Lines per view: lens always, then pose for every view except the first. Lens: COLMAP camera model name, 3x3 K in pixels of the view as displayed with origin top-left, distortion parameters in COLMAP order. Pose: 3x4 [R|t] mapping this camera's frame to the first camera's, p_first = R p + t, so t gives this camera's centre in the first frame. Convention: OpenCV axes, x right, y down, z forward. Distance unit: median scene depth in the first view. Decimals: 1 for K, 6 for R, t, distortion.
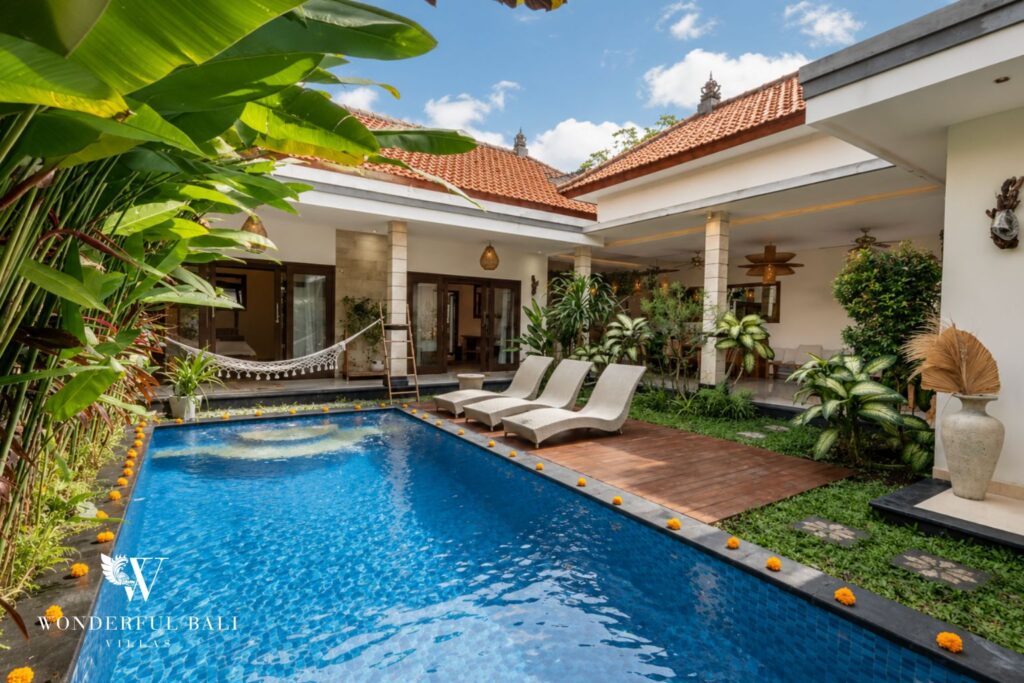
lens RADIAL K [[485.0, 0, 512.0], [0, 485.0, 341.5], [0, 0, 1]] dist [-0.018052, 0.000045]
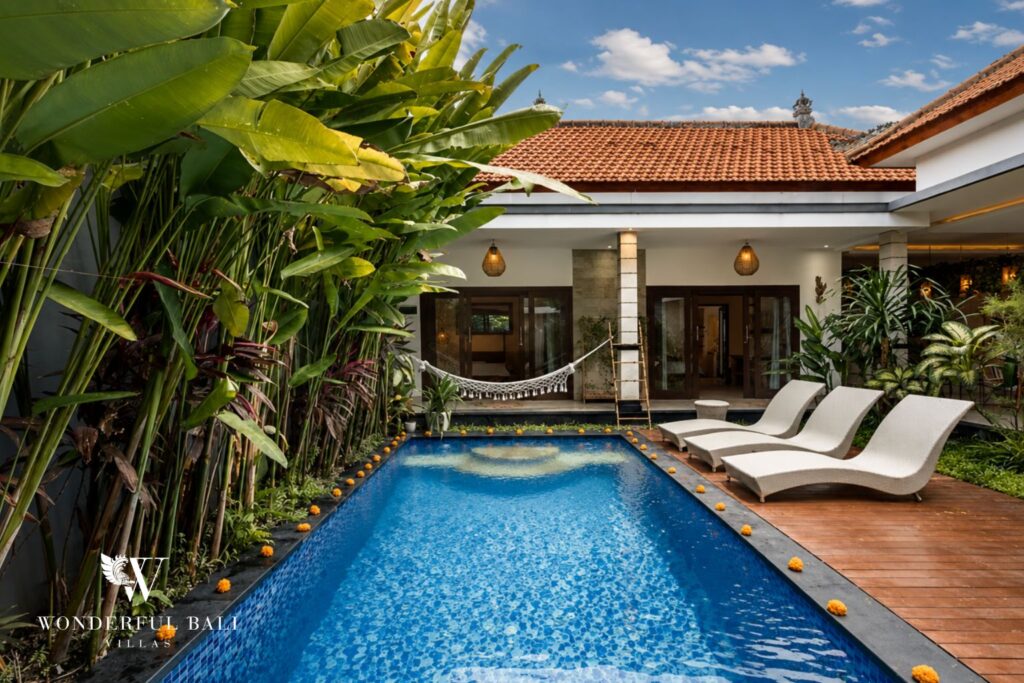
lens RADIAL K [[504.4, 0, 514.4], [0, 504.4, 361.4], [0, 0, 1]] dist [0.022288, -0.000040]
pose [[0.844943, -0.002628, -0.534849, 0.094864], [0.002267, 0.999997, -0.001332, -0.001532], [0.534851, -0.000088, 0.844946, 0.071097]]
